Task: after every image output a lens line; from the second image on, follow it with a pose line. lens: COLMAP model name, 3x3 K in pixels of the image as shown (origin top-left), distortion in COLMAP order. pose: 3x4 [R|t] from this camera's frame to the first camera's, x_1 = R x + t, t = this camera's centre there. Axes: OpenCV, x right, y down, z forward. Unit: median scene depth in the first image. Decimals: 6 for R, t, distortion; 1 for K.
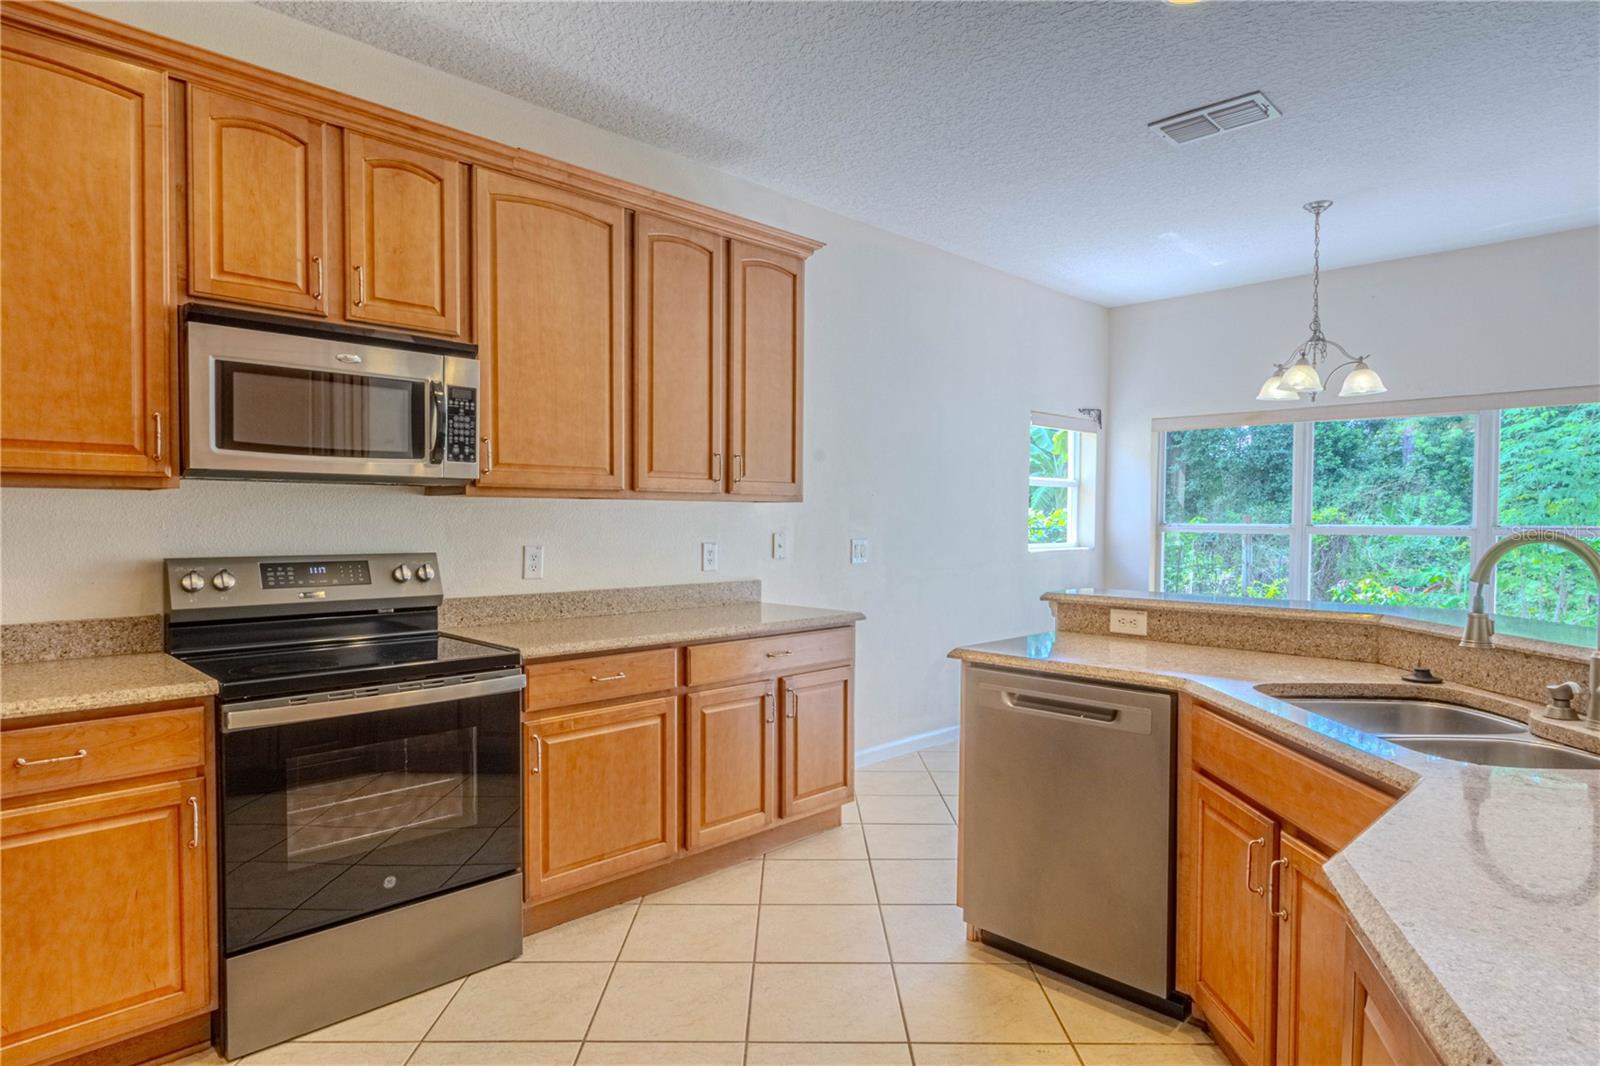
lens RADIAL K [[908.8, 0, 799.7], [0, 908.8, 536.3], [0, 0, 1]] dist [0.004389, -0.003722]
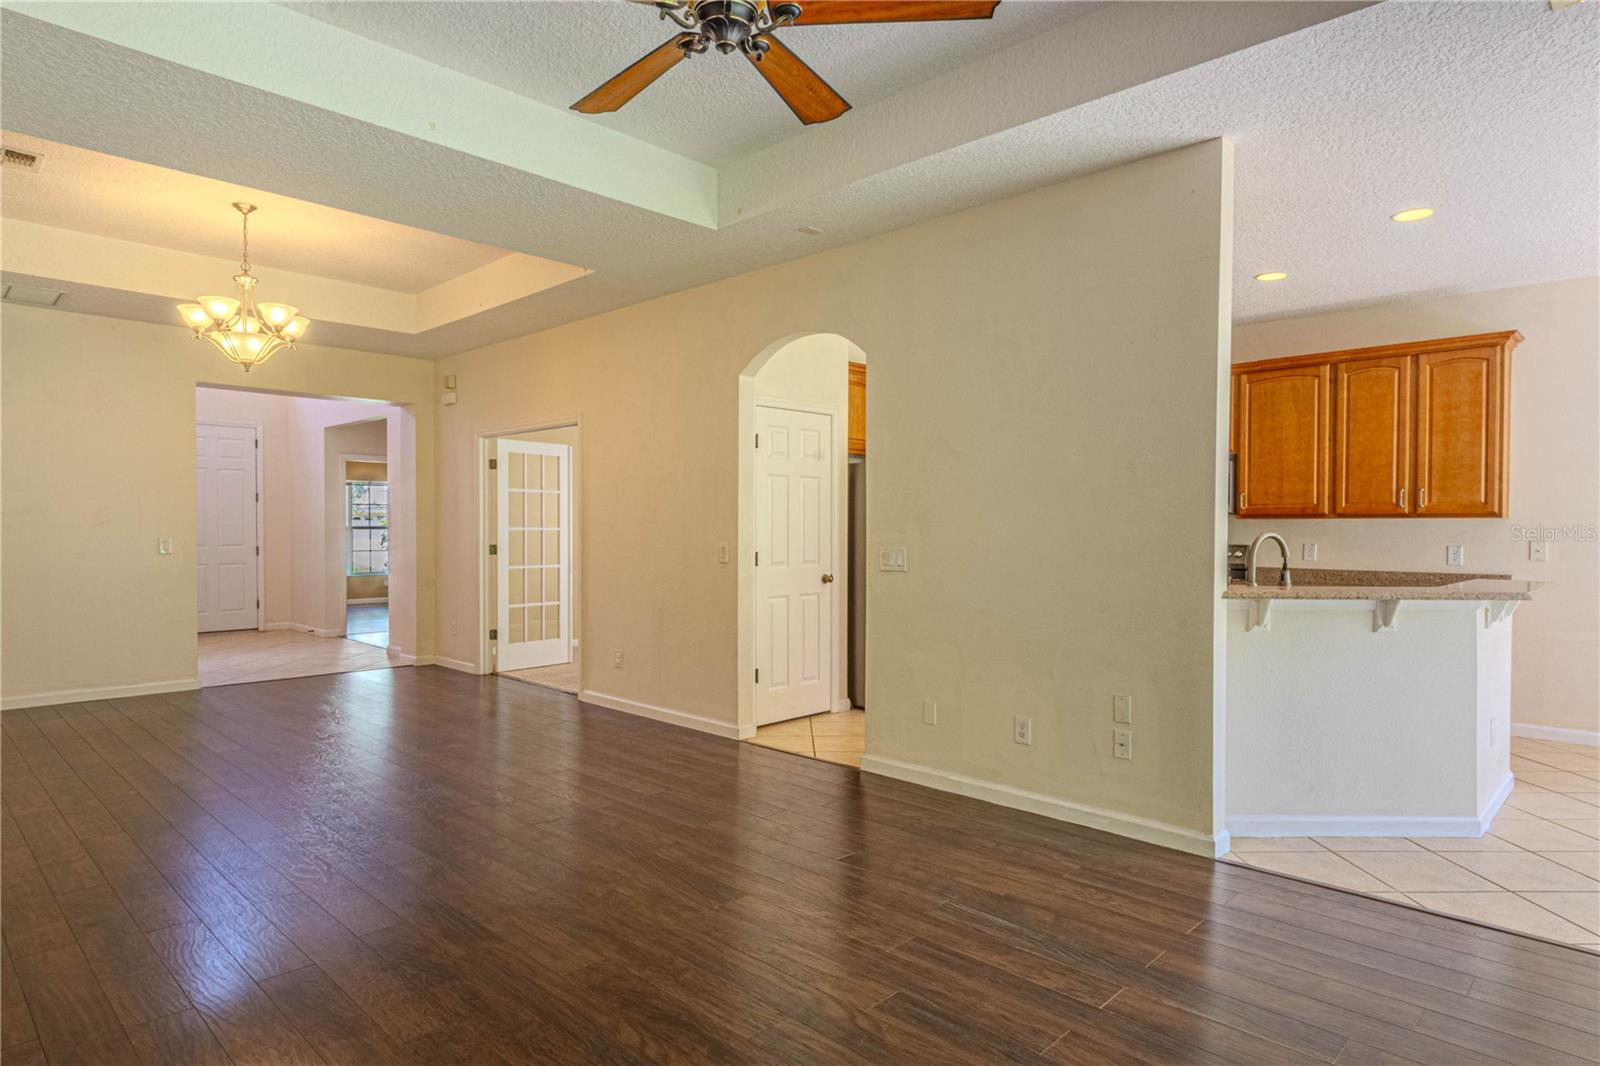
lens RADIAL K [[908.8, 0, 803.2], [0, 908.8, 535.3], [0, 0, 1]] dist [0.004389, -0.003722]
pose [[0.003193, 0.004854, -0.999983, 1.747877], [-0.025030, 0.999675, 0.004773, 0.010968], [0.999682, 0.025014, 0.003314, -0.087081]]
